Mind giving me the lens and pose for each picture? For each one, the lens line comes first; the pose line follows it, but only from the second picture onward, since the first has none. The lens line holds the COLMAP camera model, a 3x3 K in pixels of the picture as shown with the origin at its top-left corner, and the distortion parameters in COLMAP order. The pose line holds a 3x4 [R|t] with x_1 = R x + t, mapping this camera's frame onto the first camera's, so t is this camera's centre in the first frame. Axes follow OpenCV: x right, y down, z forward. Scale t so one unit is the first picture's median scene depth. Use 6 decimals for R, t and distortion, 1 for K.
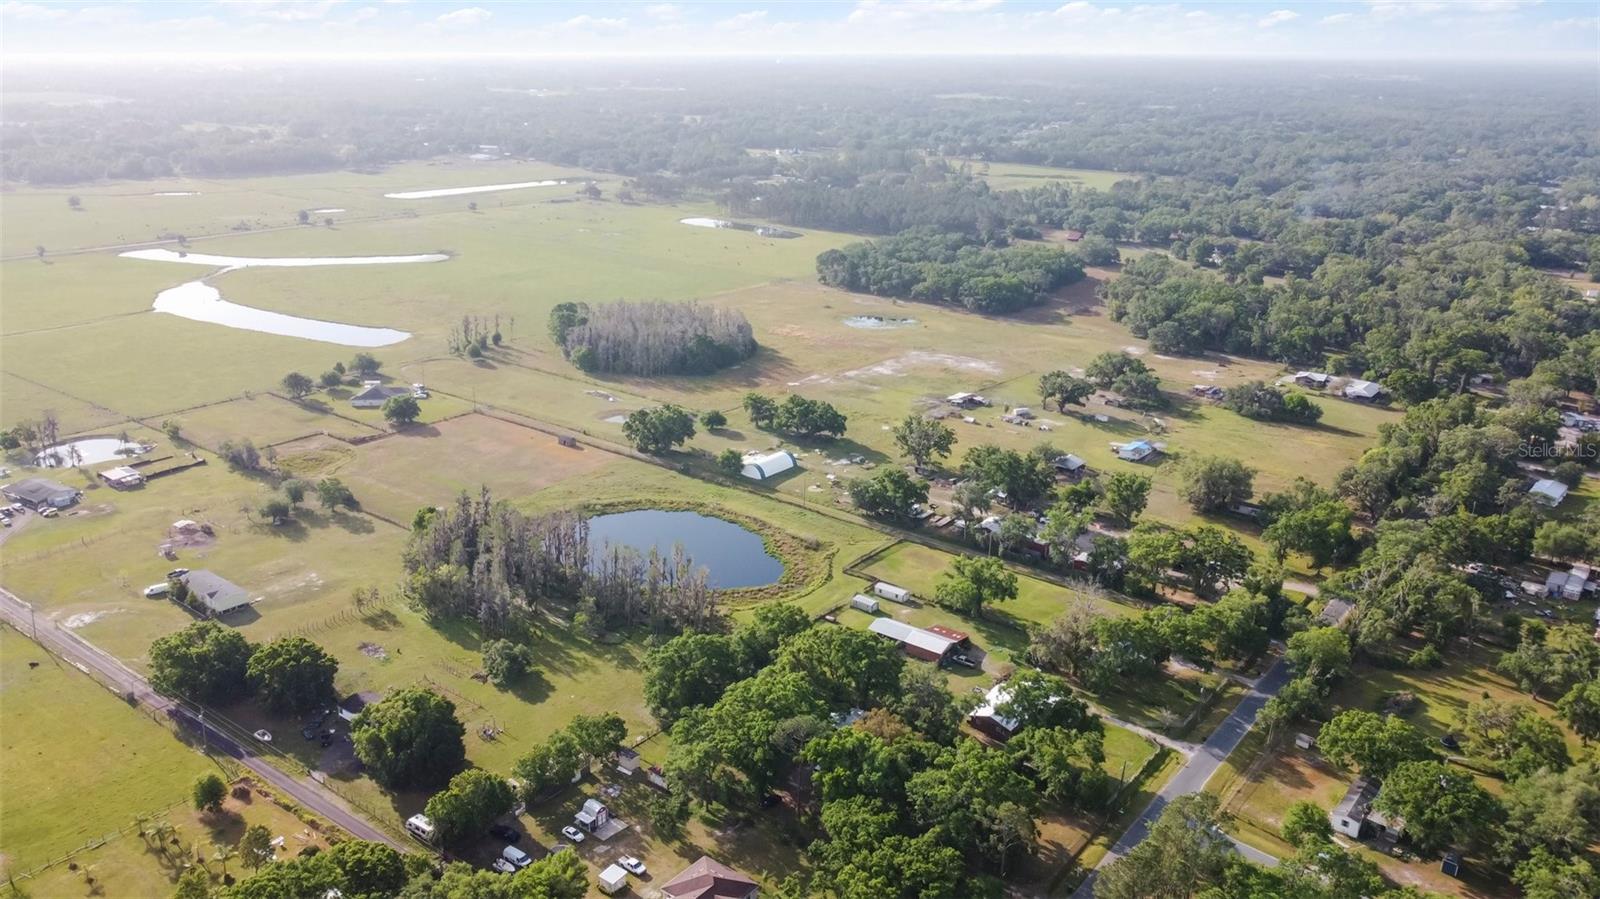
lens RADIAL K [[1231.5, 0, 800.0], [0, 1231.5, 449.5], [0, 0, 1]] dist [0.027814, -0.004984]
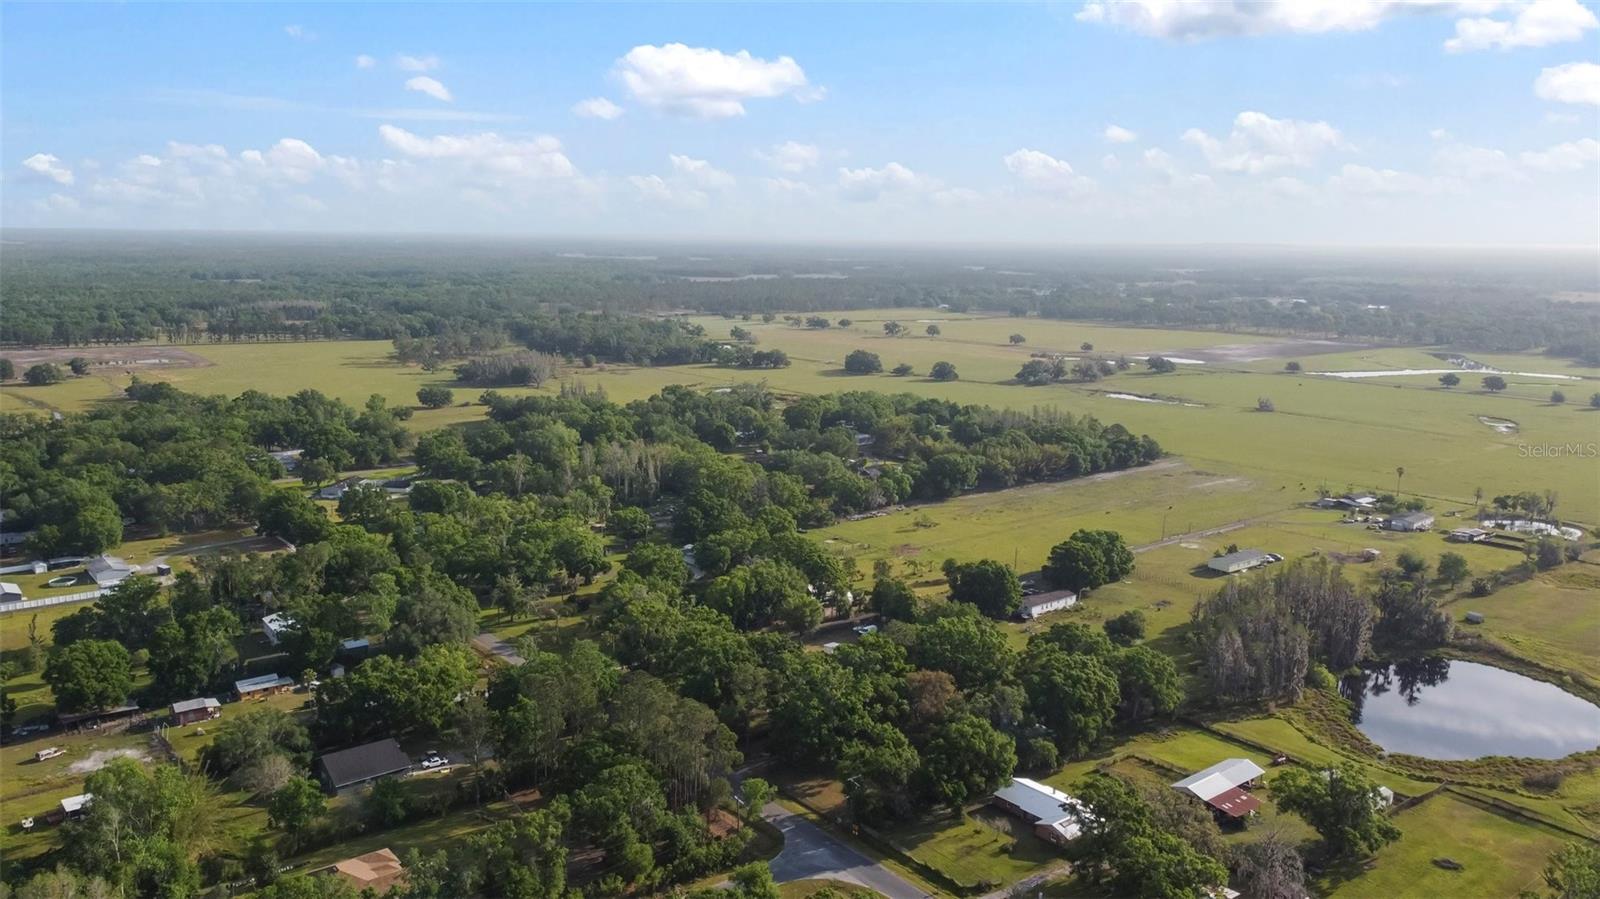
lens RADIAL K [[1231.5, 0, 800.0], [0, 1231.5, 449.5], [0, 0, 1]] dist [0.027814, -0.004984]
pose [[-0.238393, 0.147305, -0.959932, 0.631329], [-0.320950, 0.920944, 0.221028, -0.096870], [0.916602, 0.360782, -0.172269, 0.569306]]
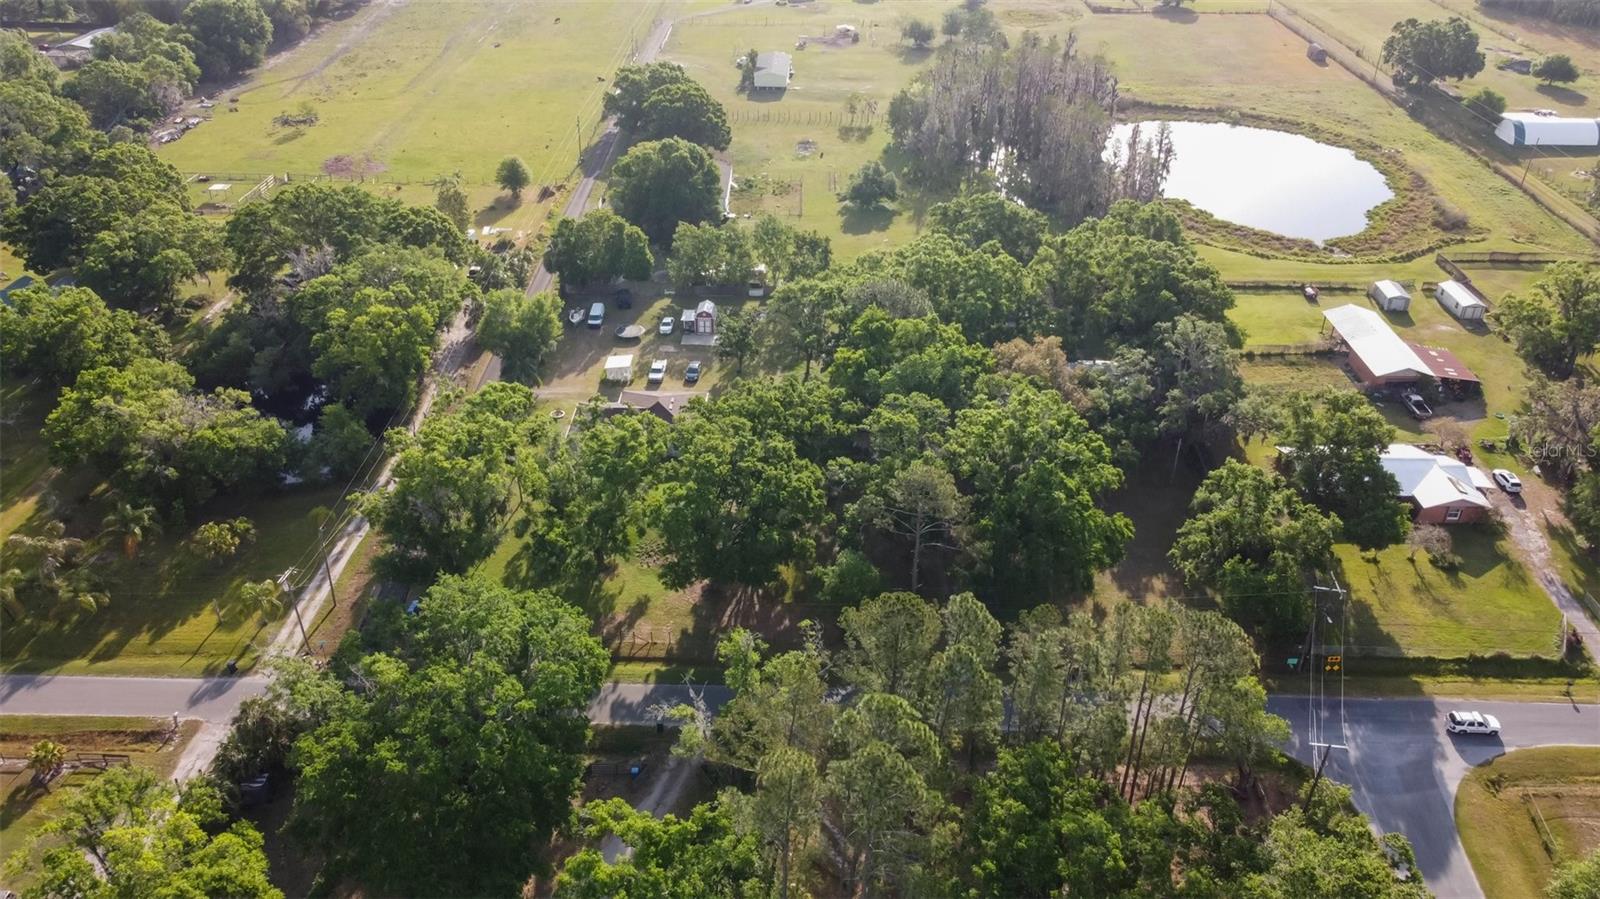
lens RADIAL K [[1231.5, 0, 800.0], [0, 1231.5, 449.5], [0, 0, 1]] dist [0.027814, -0.004984]
pose [[0.594672, 0.402434, -0.695997, 0.252939], [-0.250151, 0.915349, 0.315532, 0.055929], [0.764061, -0.013533, 0.645002, 0.285573]]
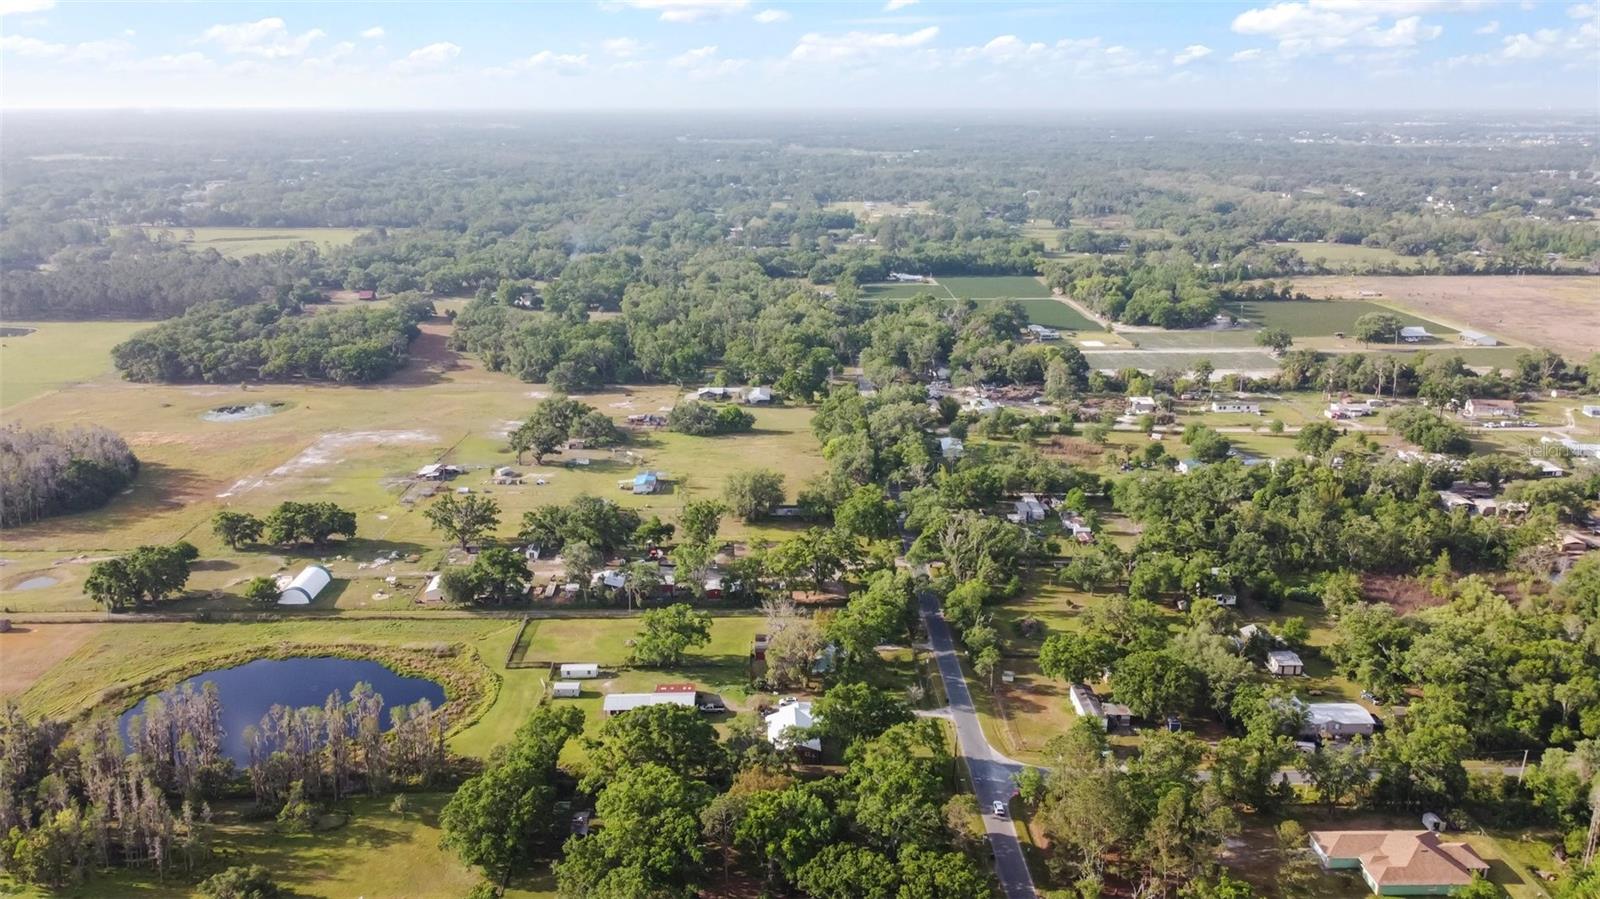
lens RADIAL K [[1269.7, 0, 800.0], [0, 1269.7, 449.5], [0, 0, 1]] dist [0.024592, -0.004380]
pose [[0.771754, -0.186040, 0.608100, -0.267625], [0.213638, 0.976522, 0.027620, -0.028913], [-0.598962, 0.108597, 0.793380, 0.094319]]
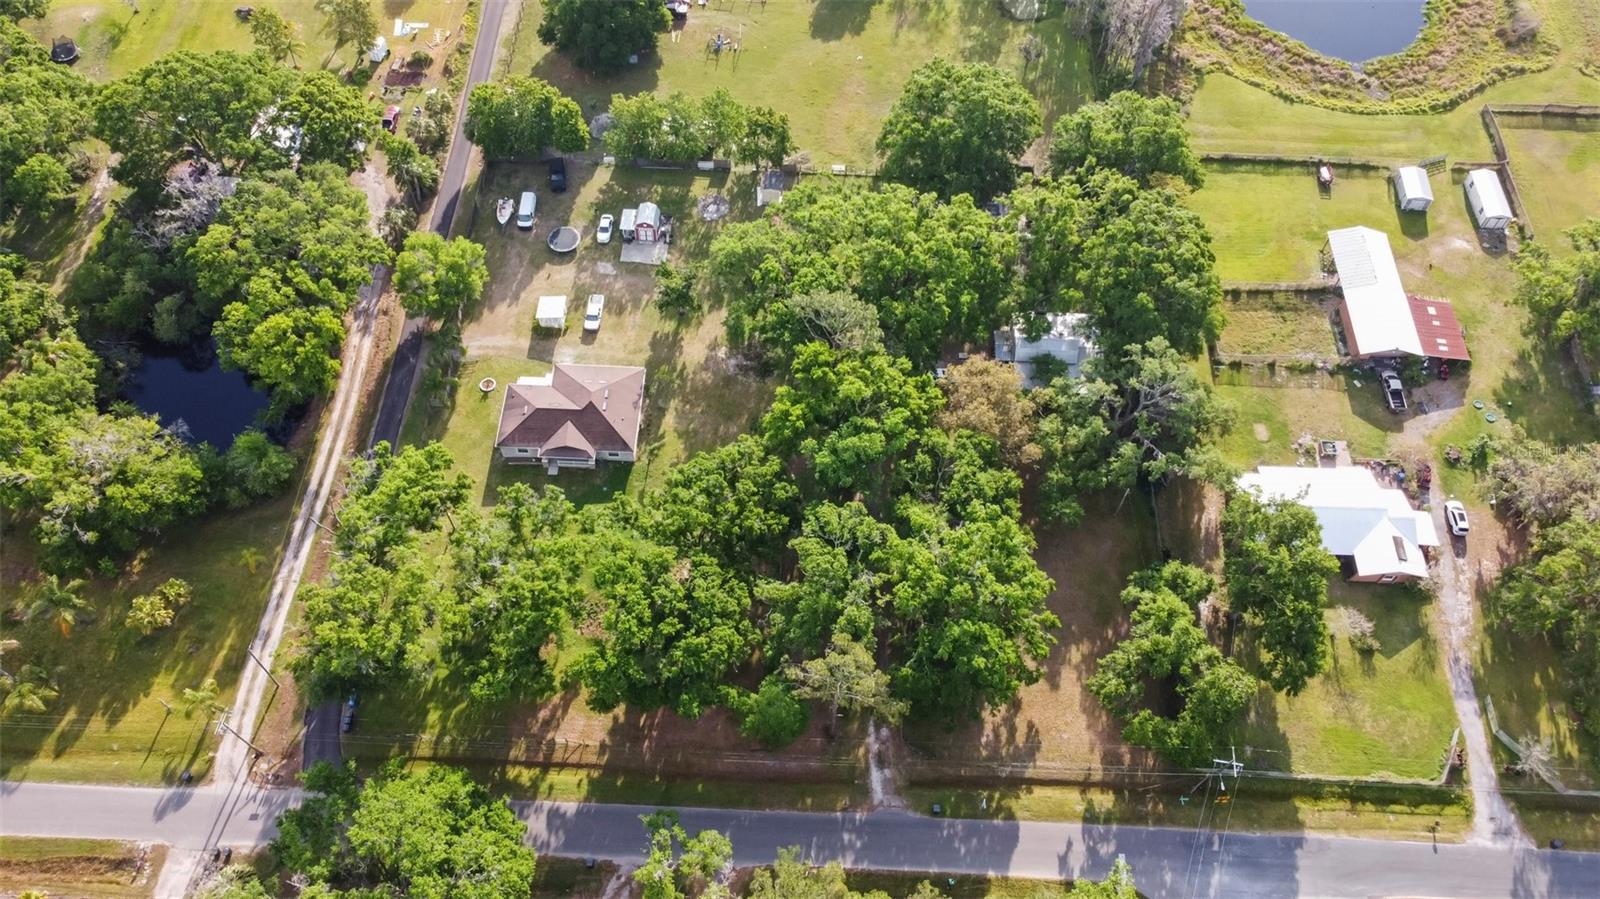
lens RADIAL K [[1231.5, 0, 800.0], [0, 1231.5, 449.5], [0, 0, 1]] dist [0.027814, -0.004984]
pose [[0.580340, 0.682881, -0.443711, 0.164442], [-0.266549, 0.674117, 0.688853, -0.077603], [0.769518, -0.281498, 0.573238, 0.332420]]
